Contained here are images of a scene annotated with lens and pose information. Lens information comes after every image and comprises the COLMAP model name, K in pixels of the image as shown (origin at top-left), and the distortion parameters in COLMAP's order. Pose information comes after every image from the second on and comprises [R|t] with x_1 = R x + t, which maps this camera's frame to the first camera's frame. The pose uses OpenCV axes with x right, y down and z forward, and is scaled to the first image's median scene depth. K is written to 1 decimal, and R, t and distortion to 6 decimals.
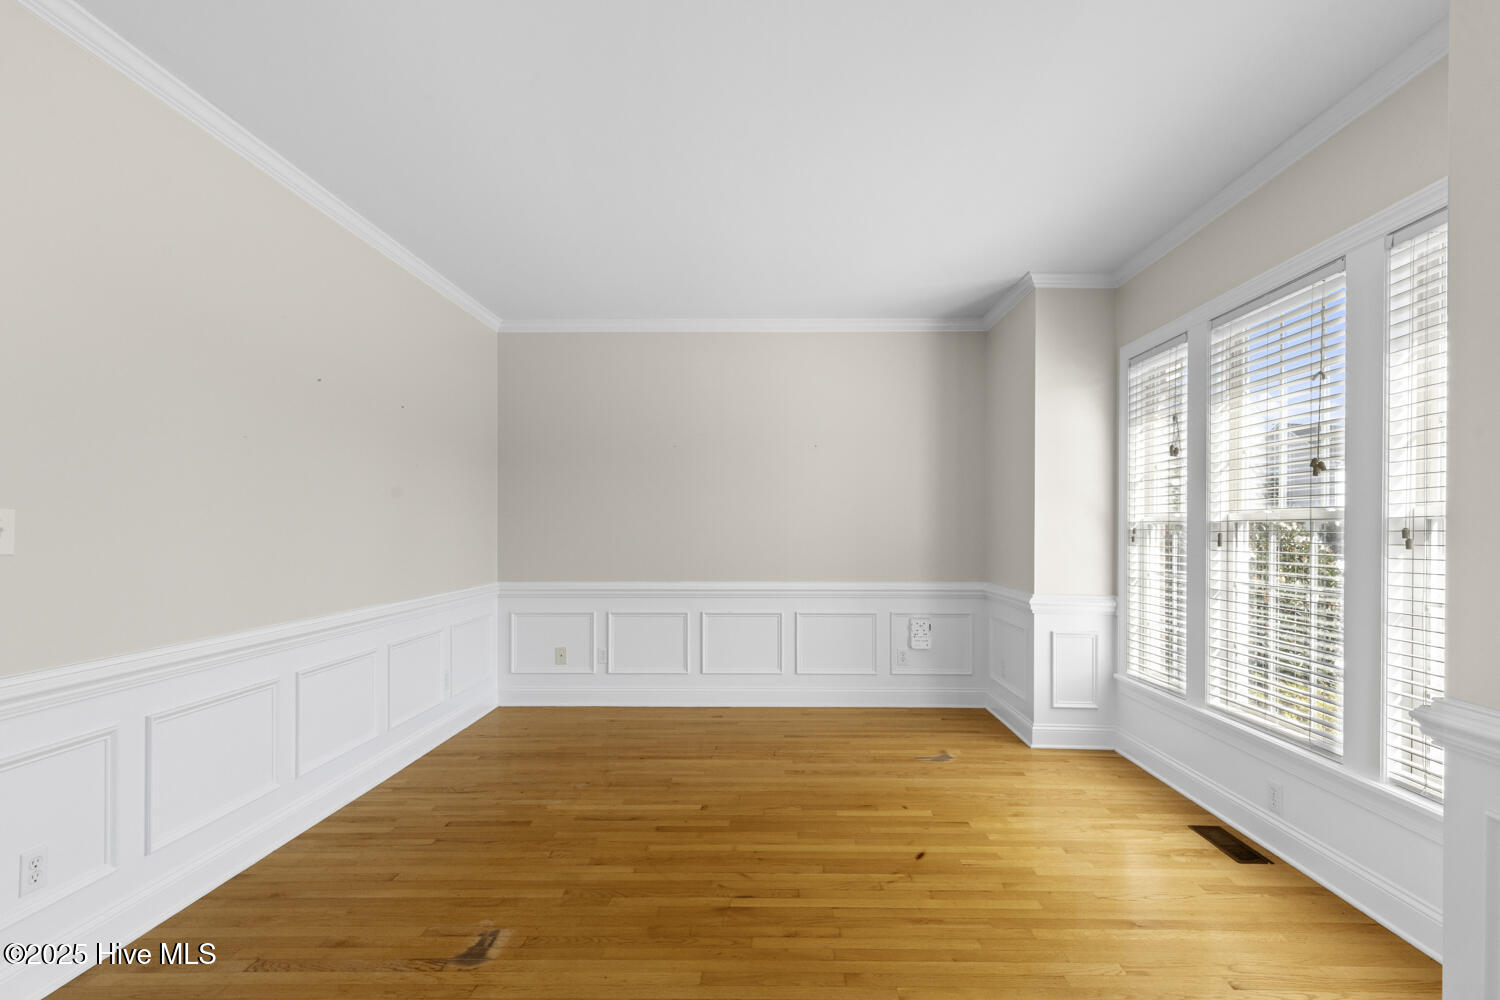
lens RADIAL K [[685.5, 0, 746.0], [0, 685.5, 499.9], [0, 0, 1]] dist [0.001395, -0.000348]
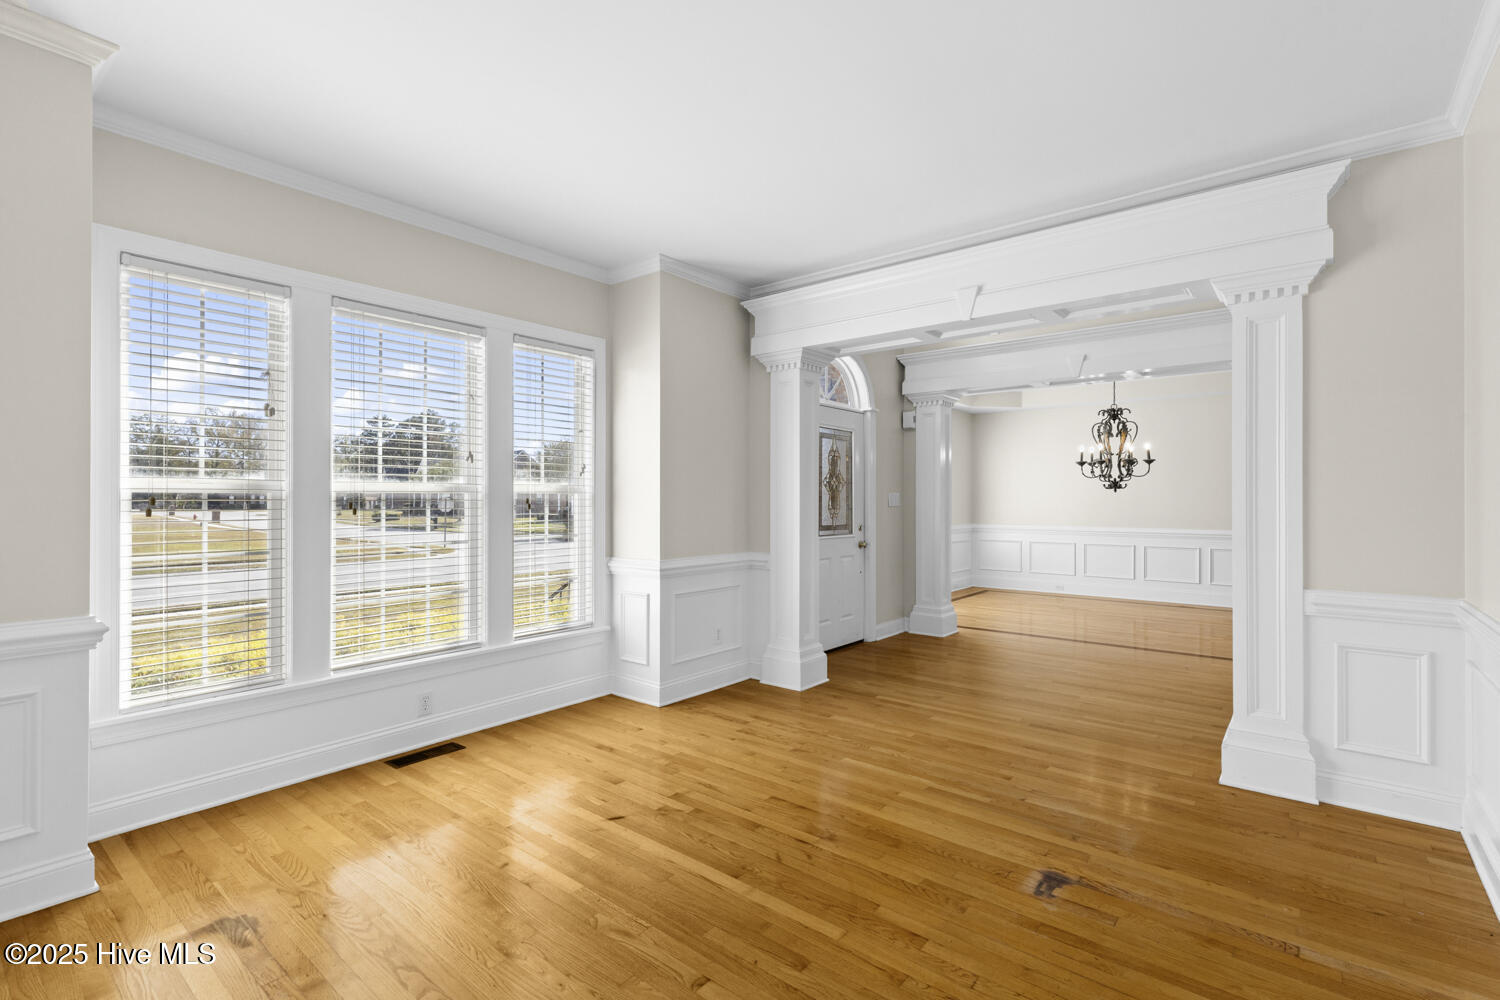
lens RADIAL K [[676.7, 0, 755.2], [0, 676.7, 499.1], [0, 0, 1]] dist [-0.001530, 0.000284]
pose [[-0.799903, 0.001347, 0.600128, -0.547882], [-0.025577, 0.999012, -0.036334, 0.078085], [-0.599585, -0.044413, -0.799078, 1.802814]]
